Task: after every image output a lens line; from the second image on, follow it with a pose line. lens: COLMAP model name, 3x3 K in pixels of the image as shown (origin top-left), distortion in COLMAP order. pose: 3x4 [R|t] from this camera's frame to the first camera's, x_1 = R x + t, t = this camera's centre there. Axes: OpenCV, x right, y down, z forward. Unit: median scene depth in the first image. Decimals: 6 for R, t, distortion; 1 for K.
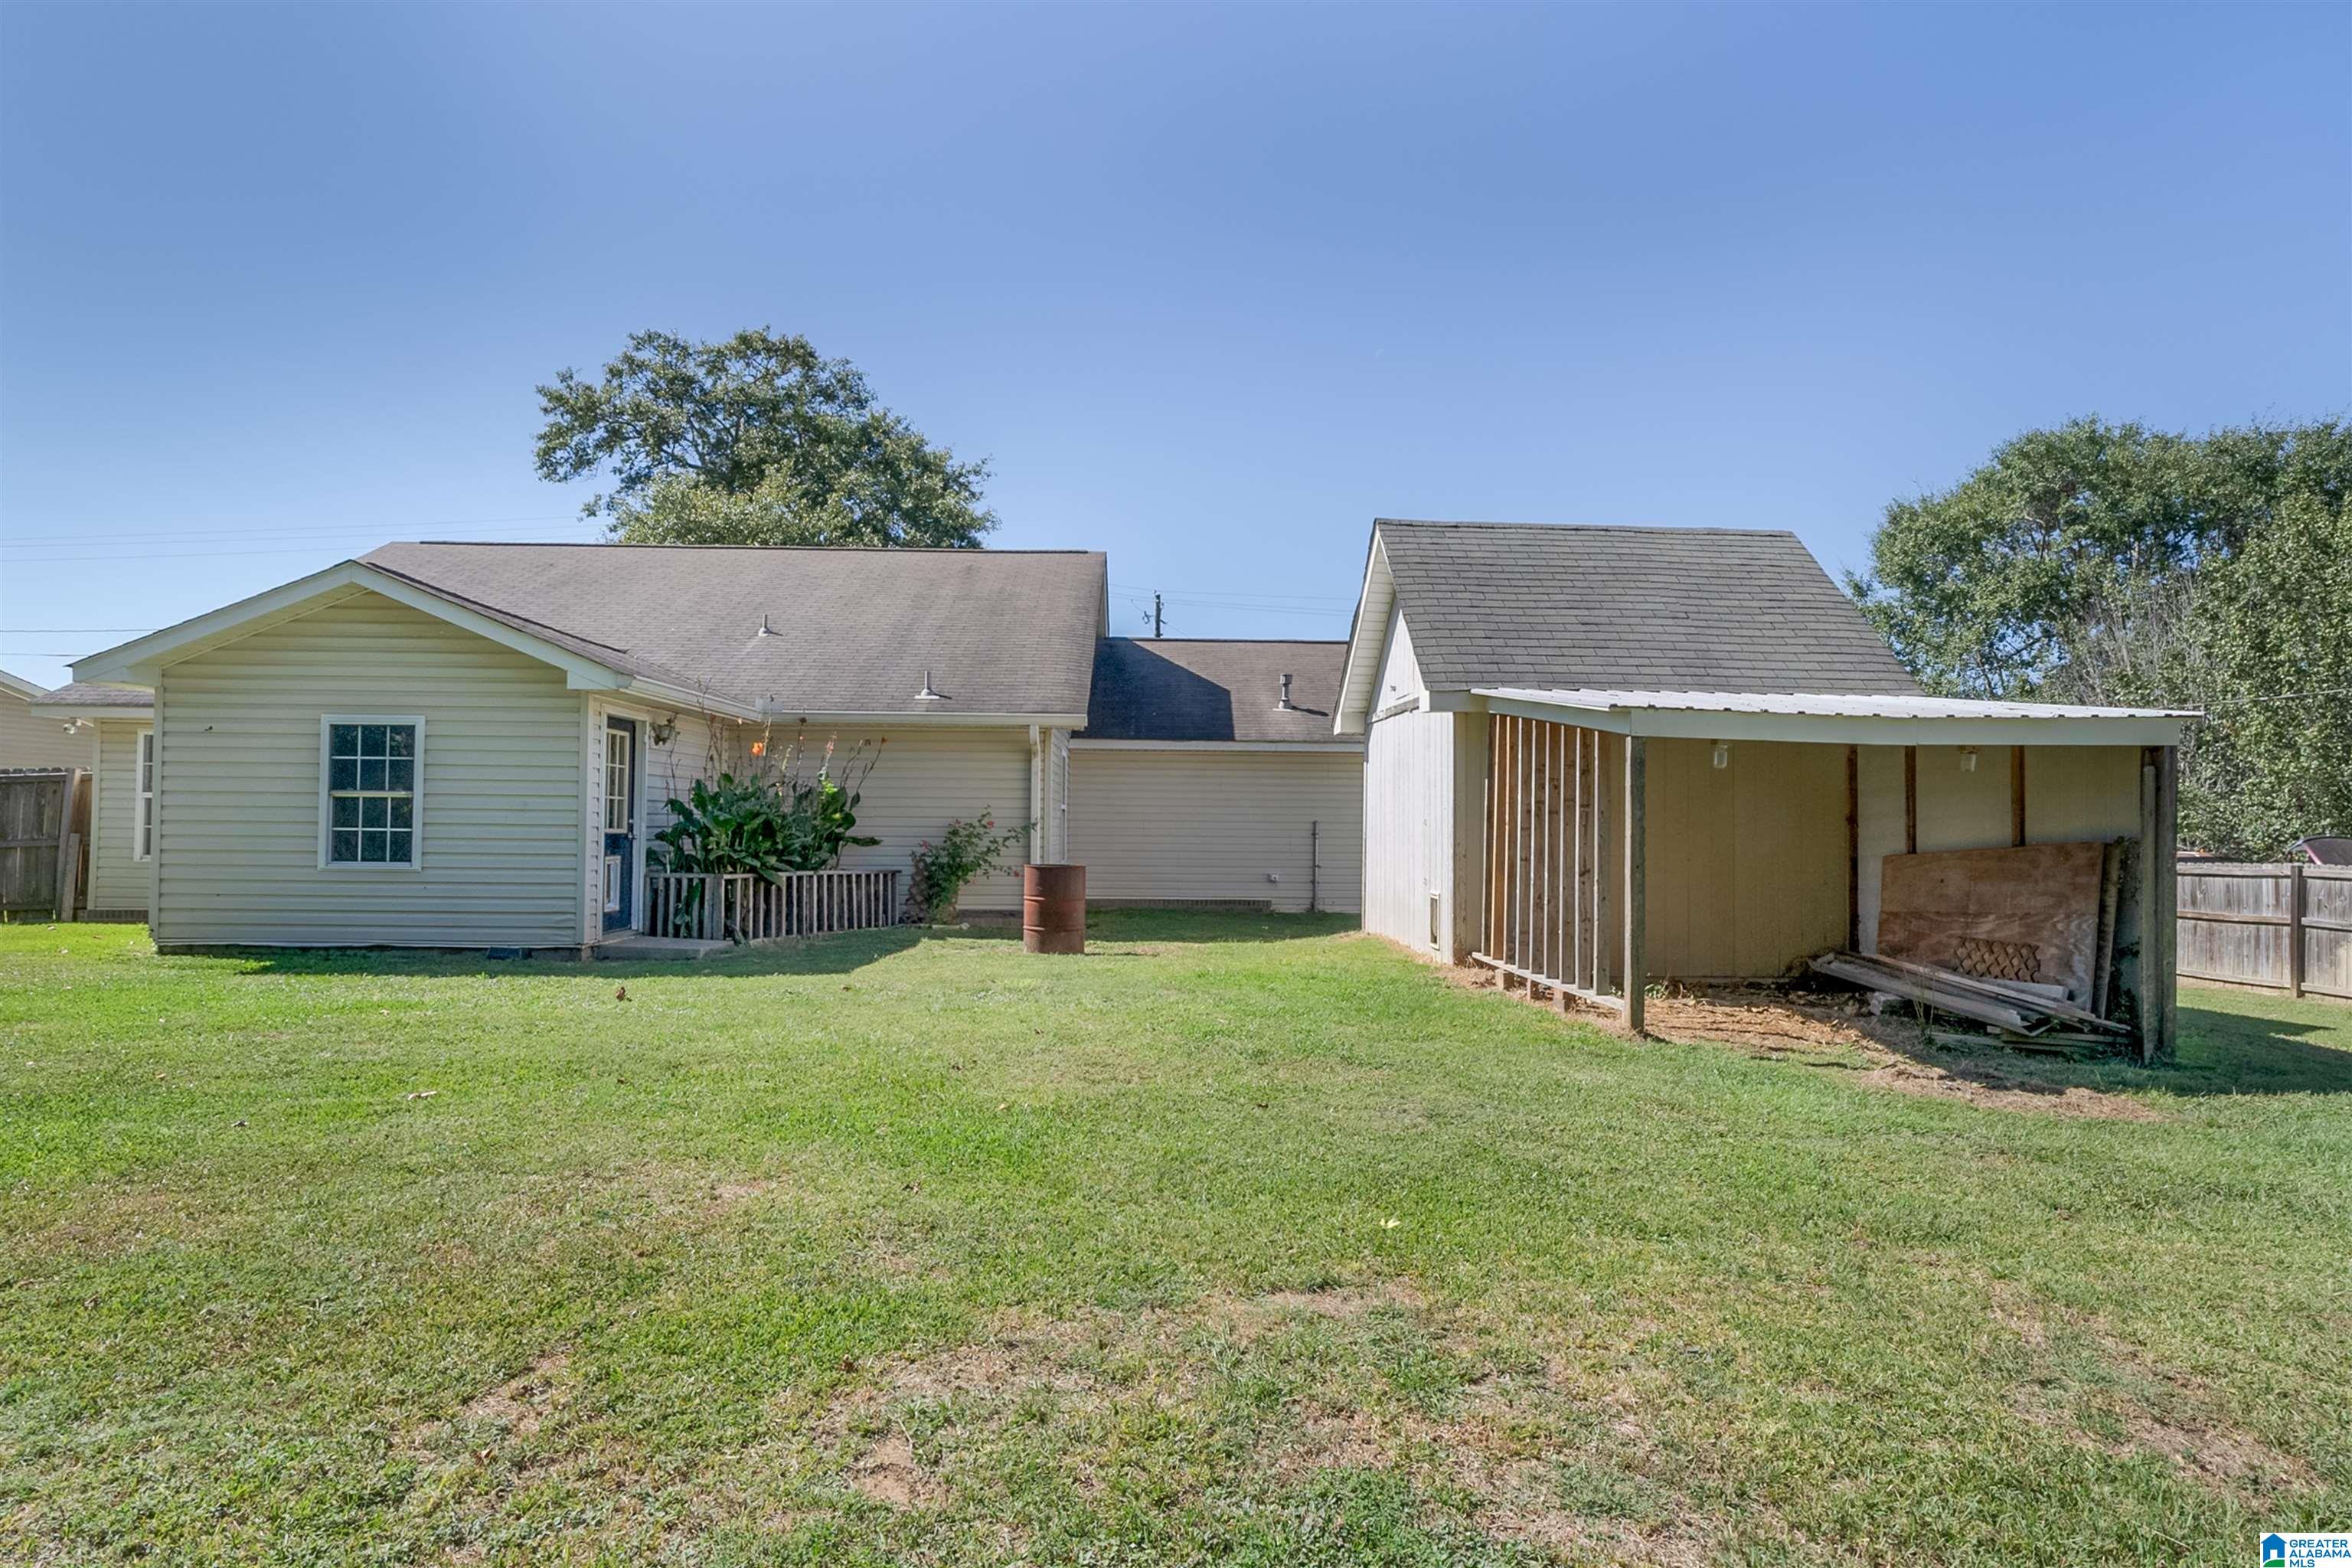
lens RADIAL K [[1249.2, 0, 1171.9], [0, 1249.2, 801.4], [0, 0, 1]] dist [-0.005748, -0.000996]
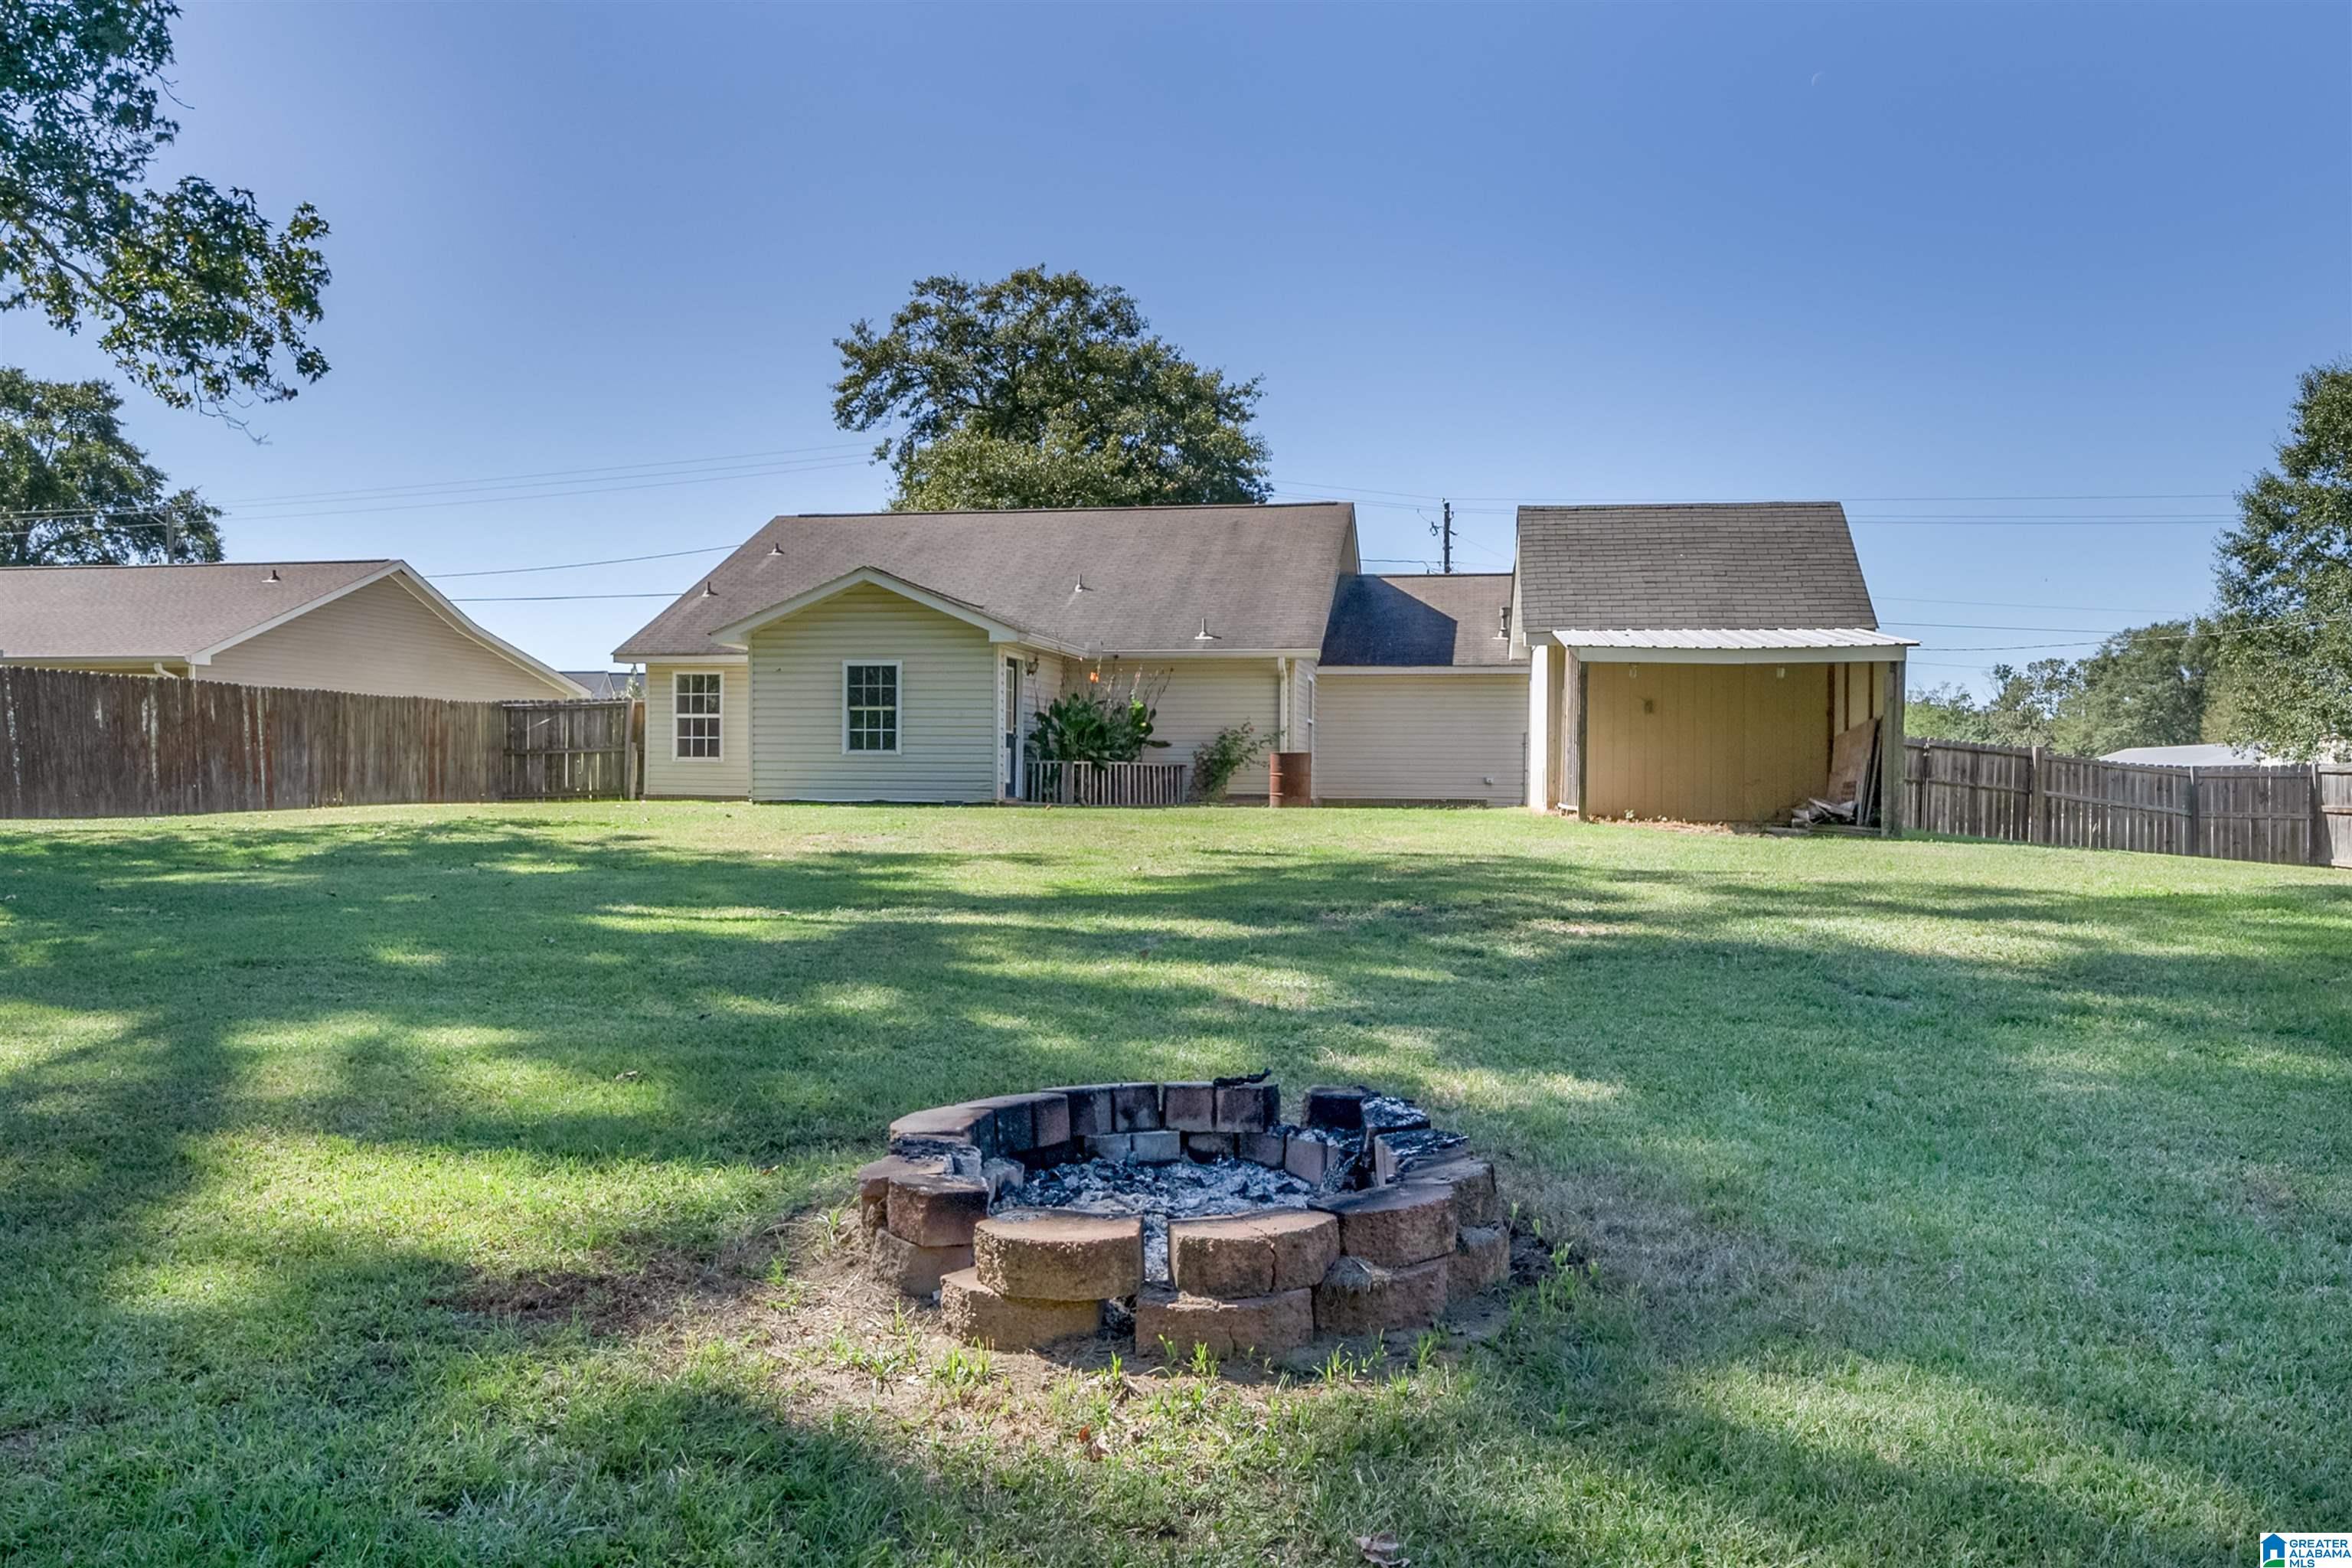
lens RADIAL K [[1687.4, 0, 1168.7], [0, 1687.4, 788.5], [0, 0, 1]] dist [0.001746, -0.000949]
pose [[0.978293, -0.002421, -0.207212, 0.174845], [0.007482, 0.999692, 0.023644, 0.043956], [0.207091, -0.024681, 0.978010, -0.962235]]
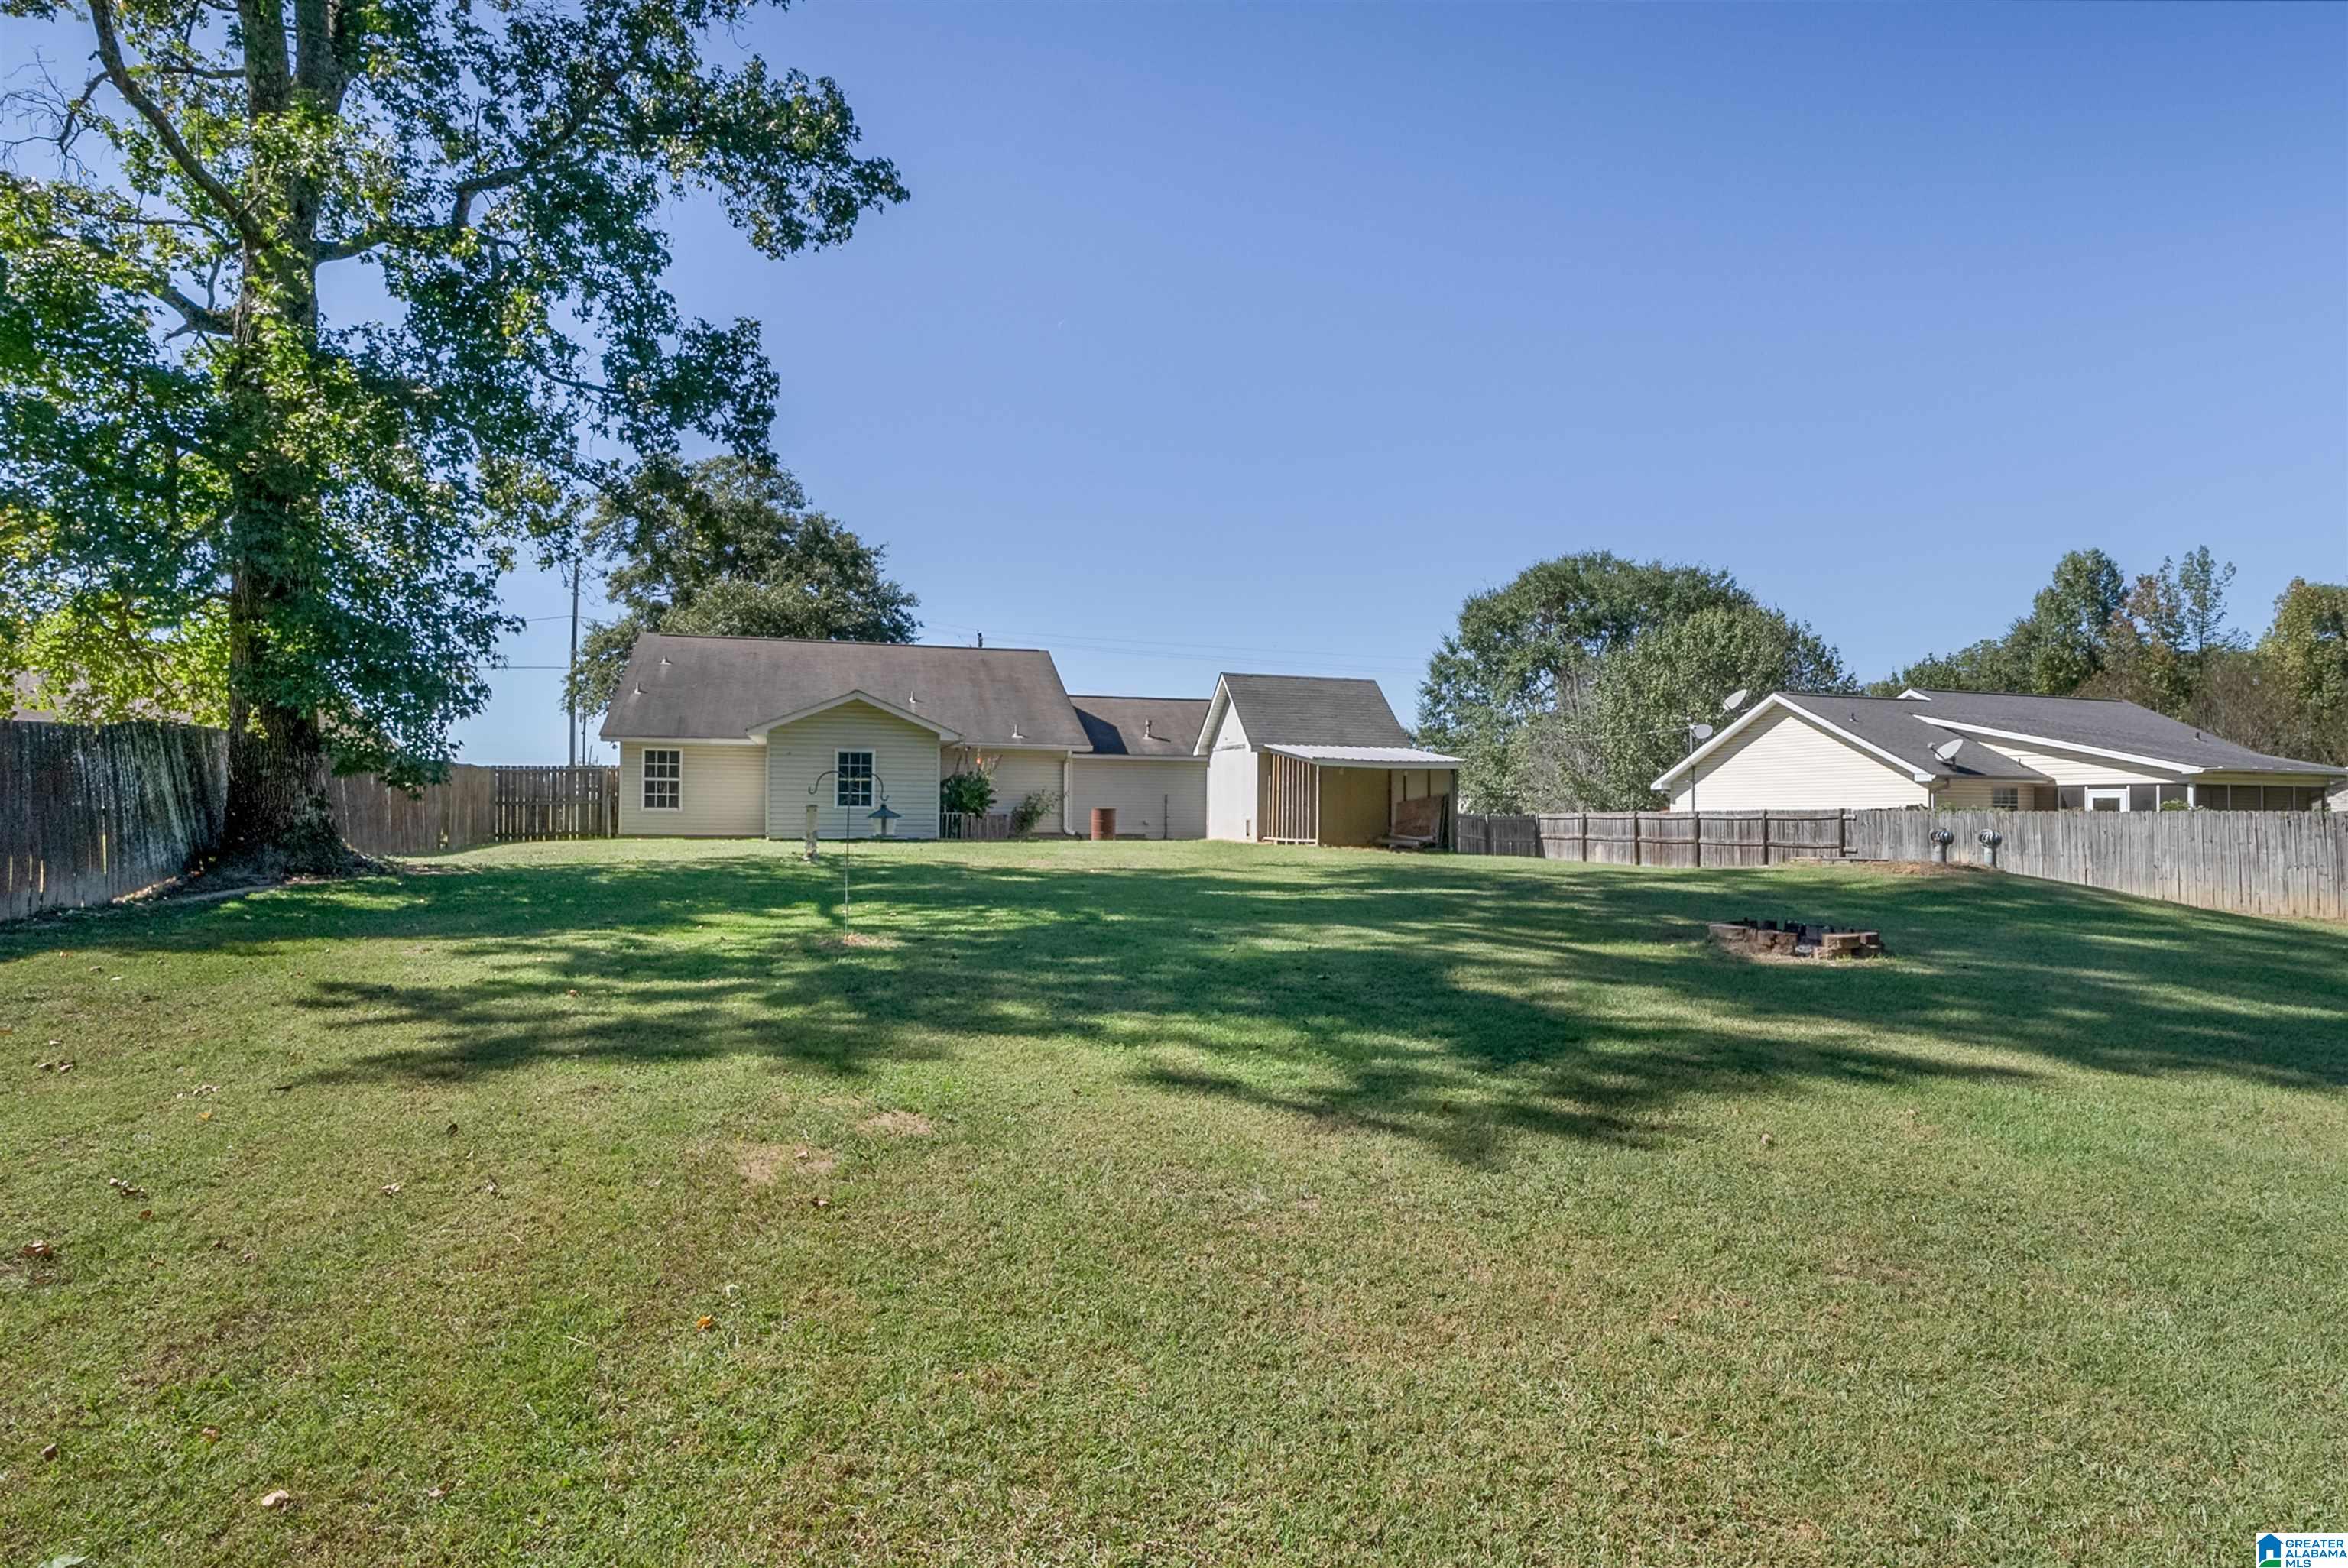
lens RADIAL K [[1246.9, 0, 1169.9], [0, 1246.9, 801.4], [0, 0, 1]] dist [-0.005748, -0.000996]
pose [[0.970051, 0.000027, 0.242900, -0.562829], [-0.002684, 0.999940, 0.010608, 0.009031], [-0.242885, -0.010942, 0.969993, -1.457499]]
